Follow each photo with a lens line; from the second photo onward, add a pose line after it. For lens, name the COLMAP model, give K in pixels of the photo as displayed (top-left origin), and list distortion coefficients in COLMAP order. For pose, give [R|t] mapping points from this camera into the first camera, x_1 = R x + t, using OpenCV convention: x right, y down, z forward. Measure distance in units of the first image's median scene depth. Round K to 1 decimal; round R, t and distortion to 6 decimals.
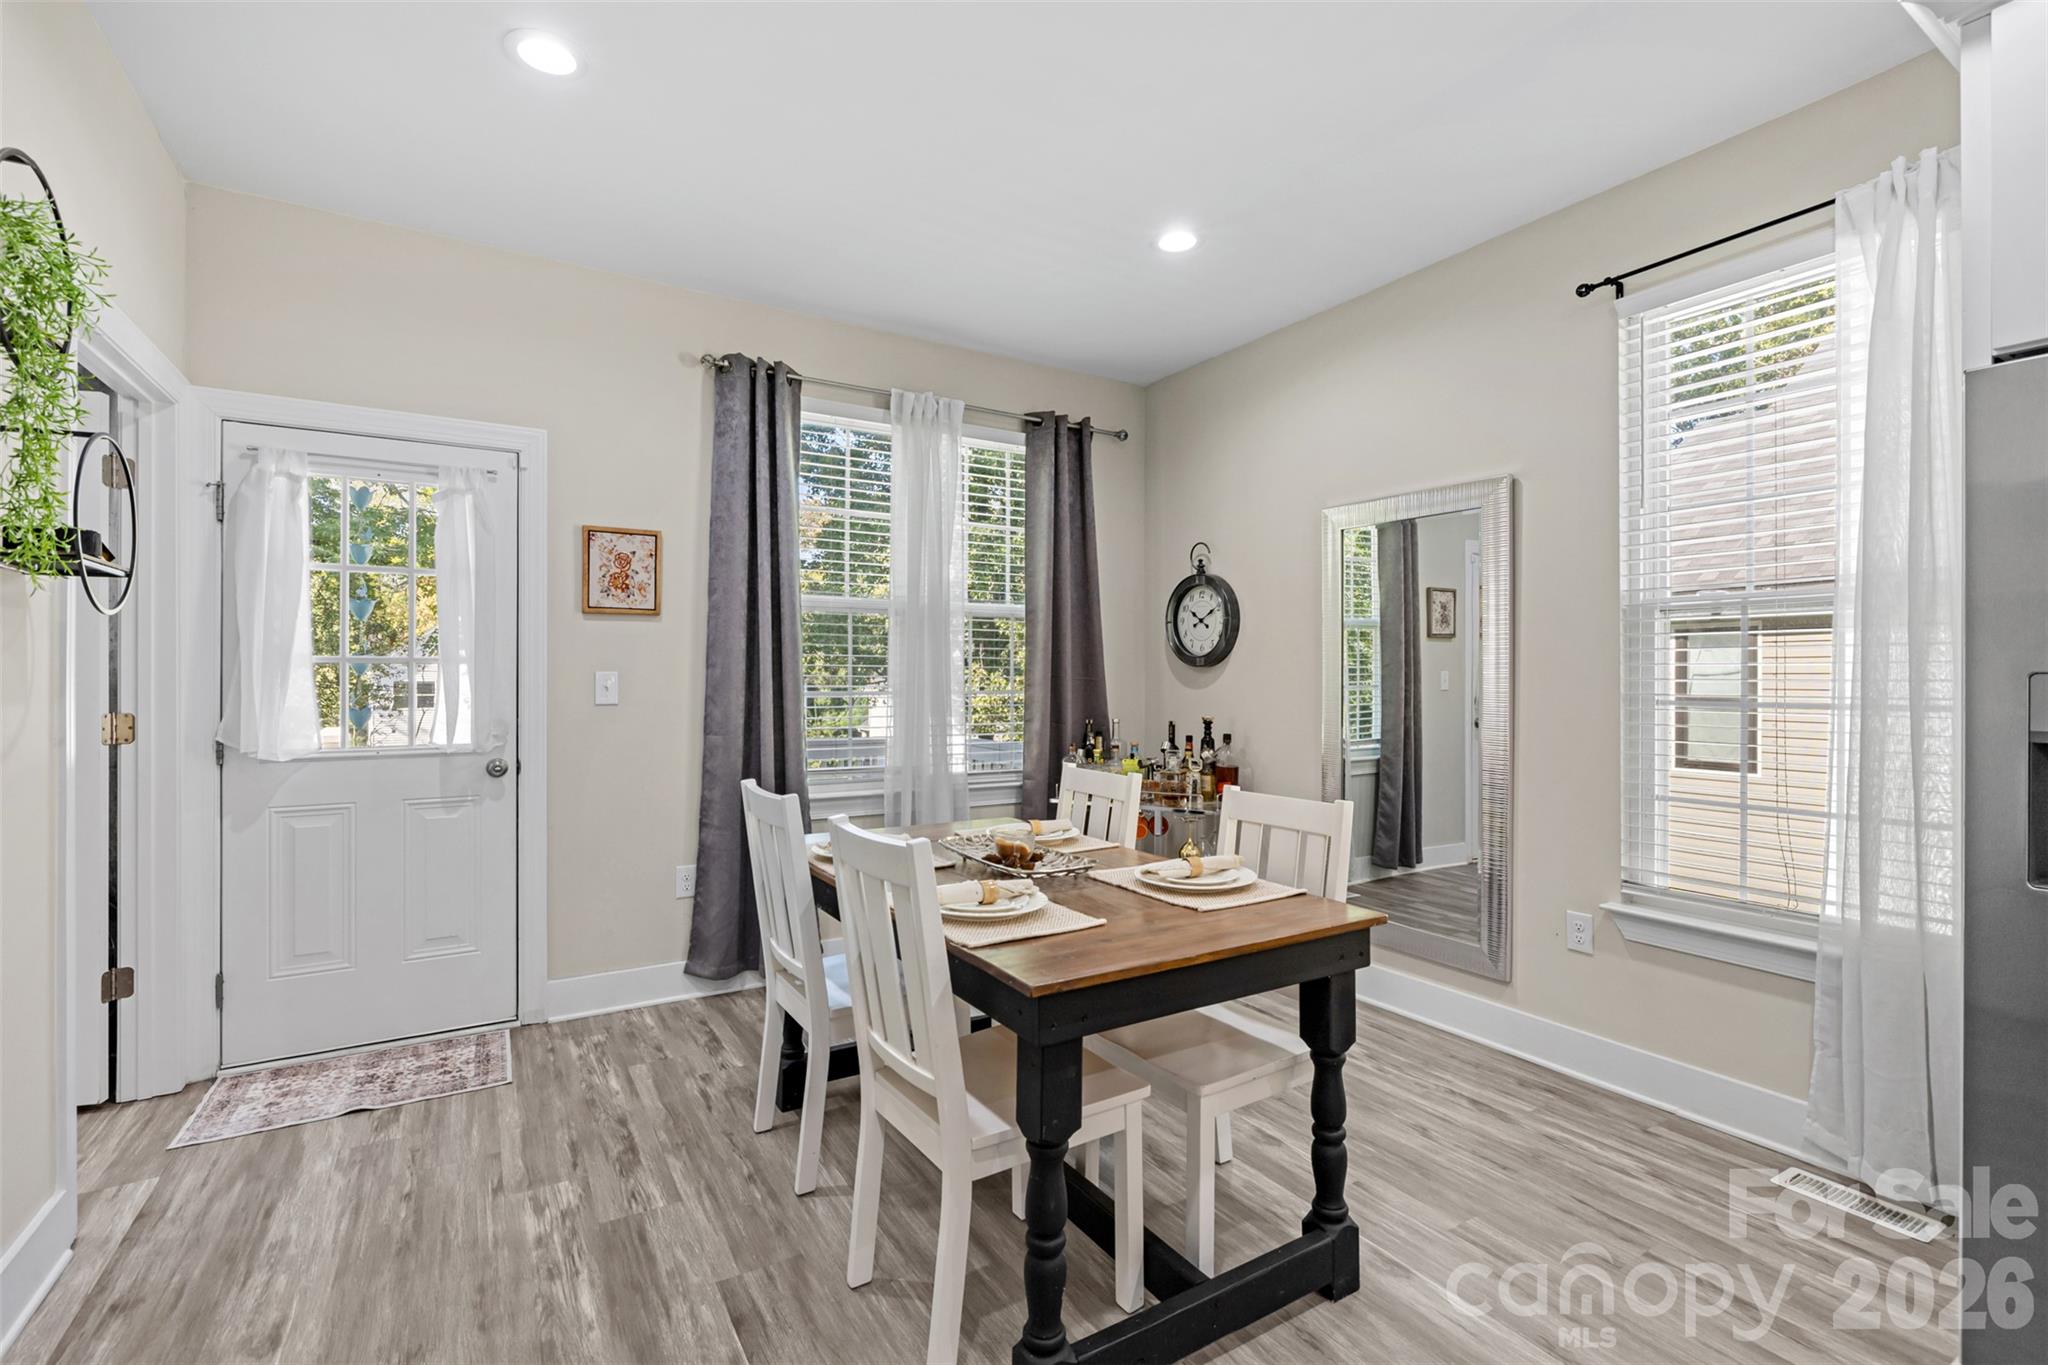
lens RADIAL K [[915.5, 0, 1025.1], [0, 915.5, 676.9], [0, 0, 1]] dist [-0.011472, -0.000192]
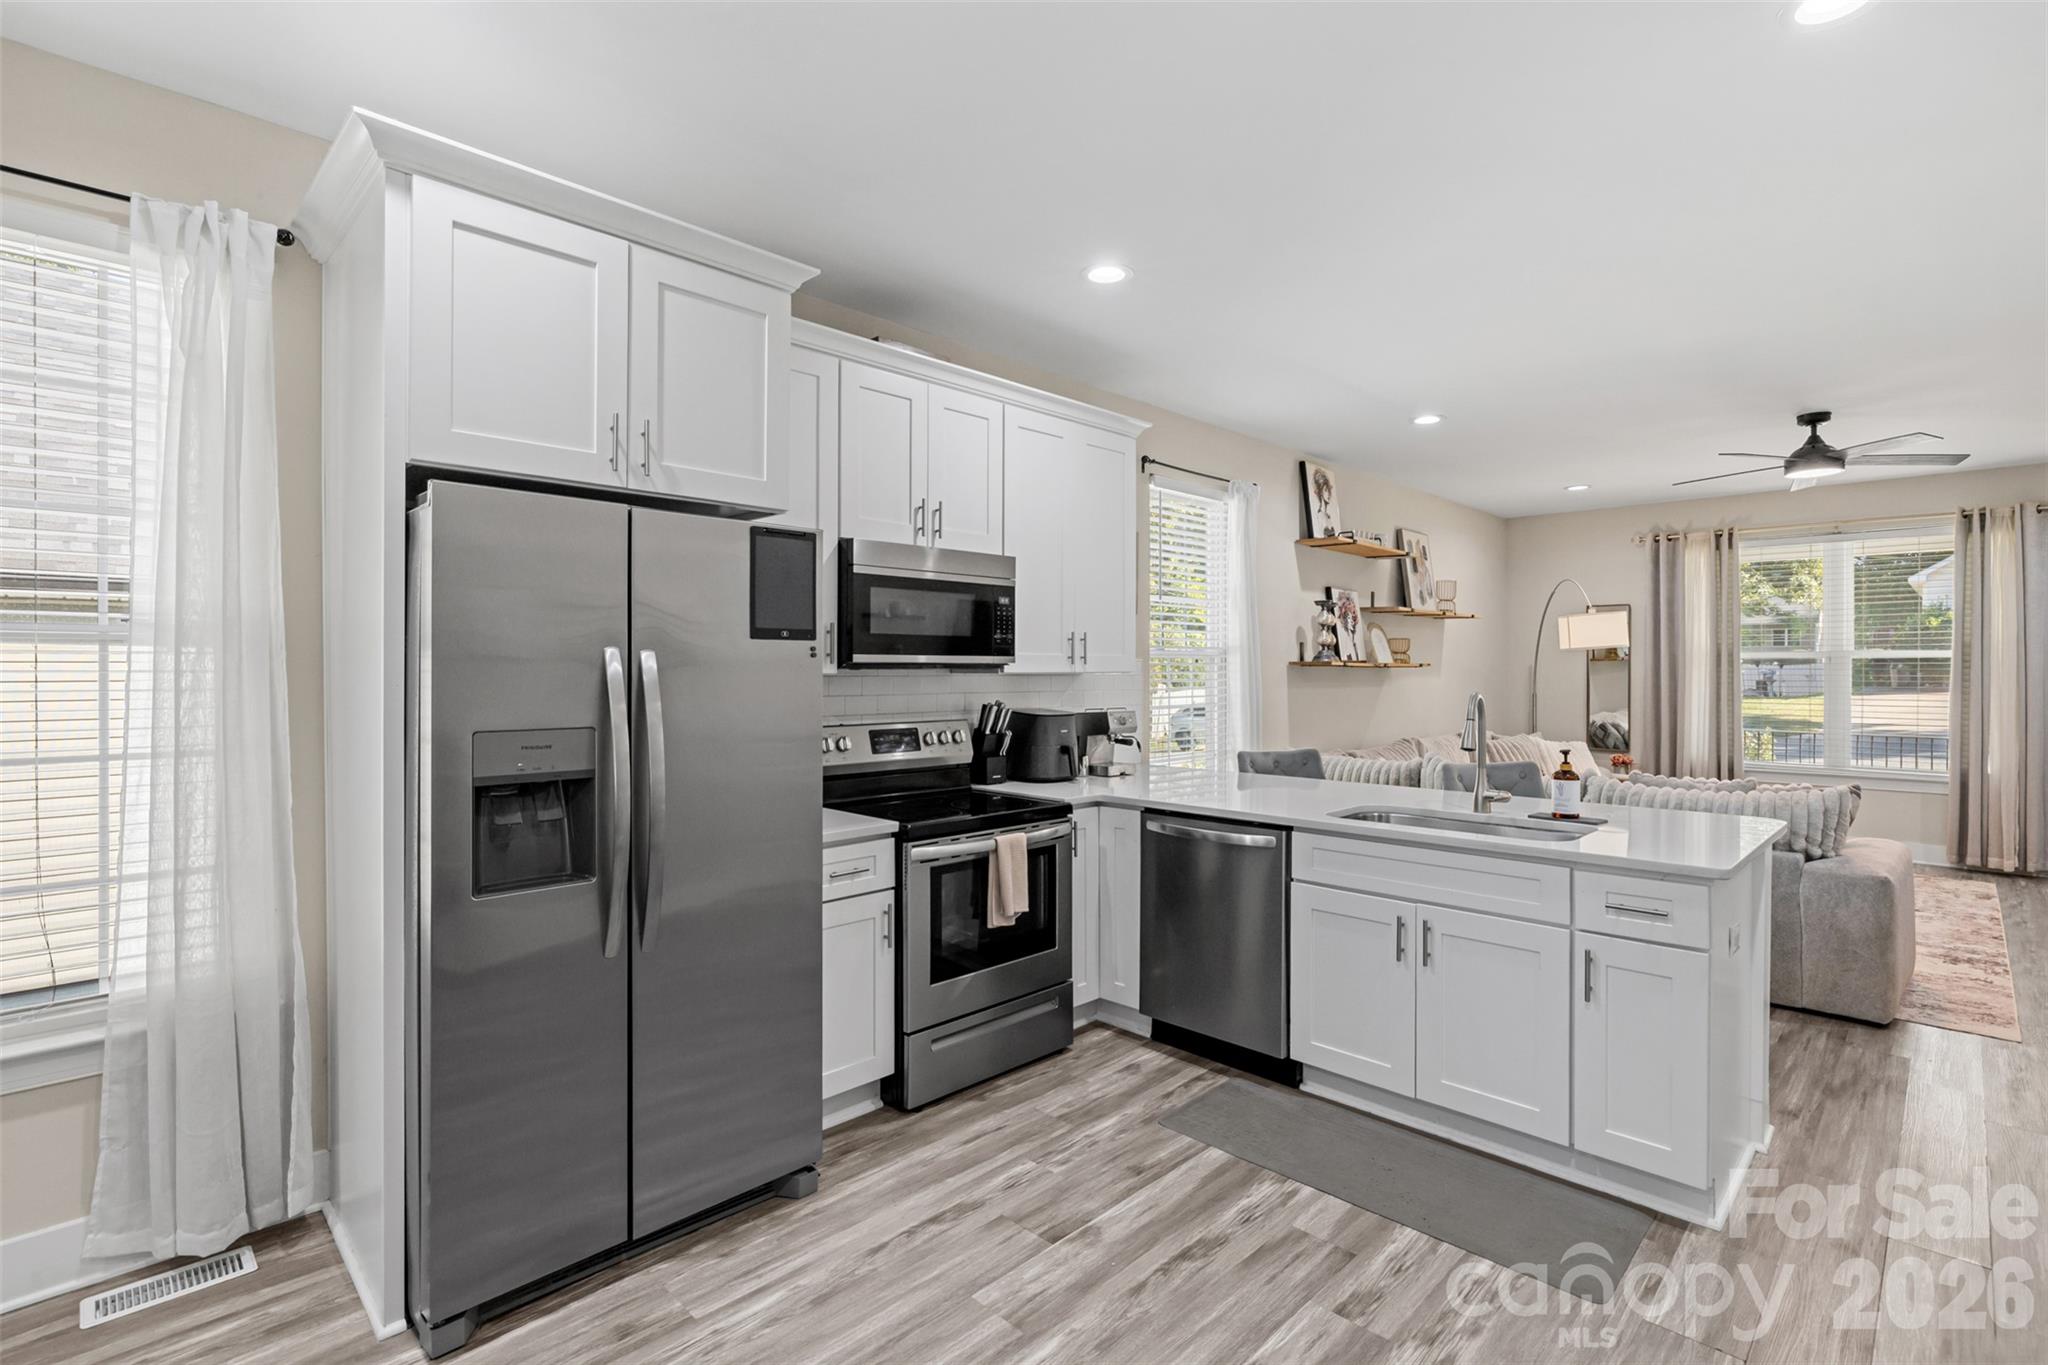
lens RADIAL K [[957.4, 0, 1031.8], [0, 957.4, 670.2], [0, 0, 1]] dist [-0.006251, 0.001290]
pose [[-0.248905, -0.006628, 0.968505, -0.159654], [-0.005110, 0.999972, 0.005530, -0.042364], [-0.968514, -0.003572, -0.248932, 0.231500]]
